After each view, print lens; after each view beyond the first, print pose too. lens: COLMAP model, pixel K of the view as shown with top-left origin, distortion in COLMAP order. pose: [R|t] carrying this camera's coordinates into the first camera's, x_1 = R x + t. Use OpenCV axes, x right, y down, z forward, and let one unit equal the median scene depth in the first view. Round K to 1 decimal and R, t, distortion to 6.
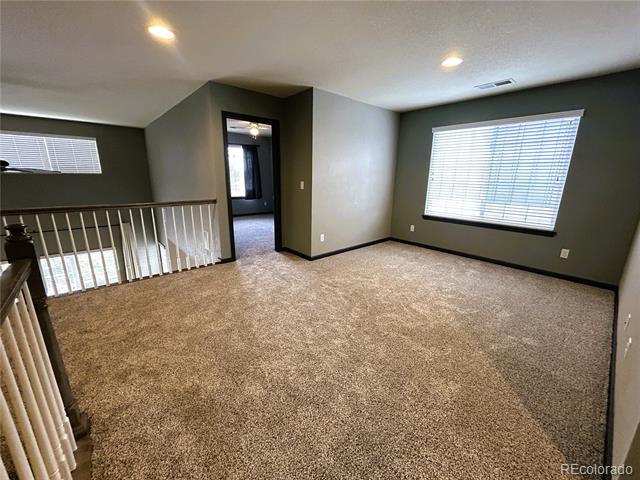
lens RADIAL K [[257.3, 0, 318.7], [0, 257.3, 239.3], [0, 0, 1]] dist [-0.002031, 0.001468]
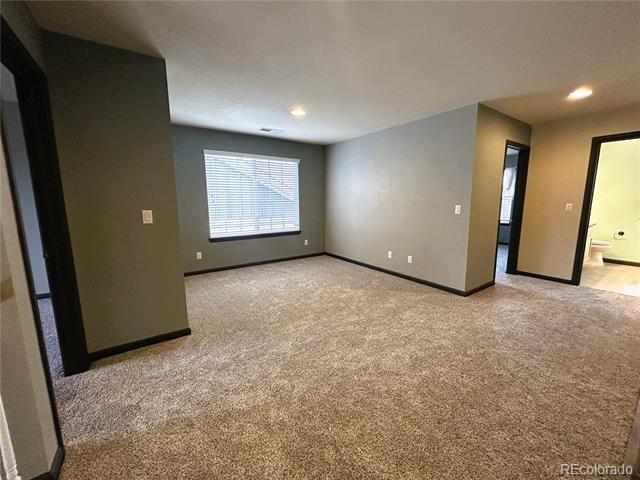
lens RADIAL K [[257.3, 0, 319.5], [0, 257.3, 241.4], [0, 0, 1]] dist [-0.002031, 0.001468]
pose [[0.102599, -0.178387, 0.978597, -0.629604], [0.240208, 0.959117, 0.149652, -0.166730], [-0.965284, 0.219712, 0.141254, 0.607174]]
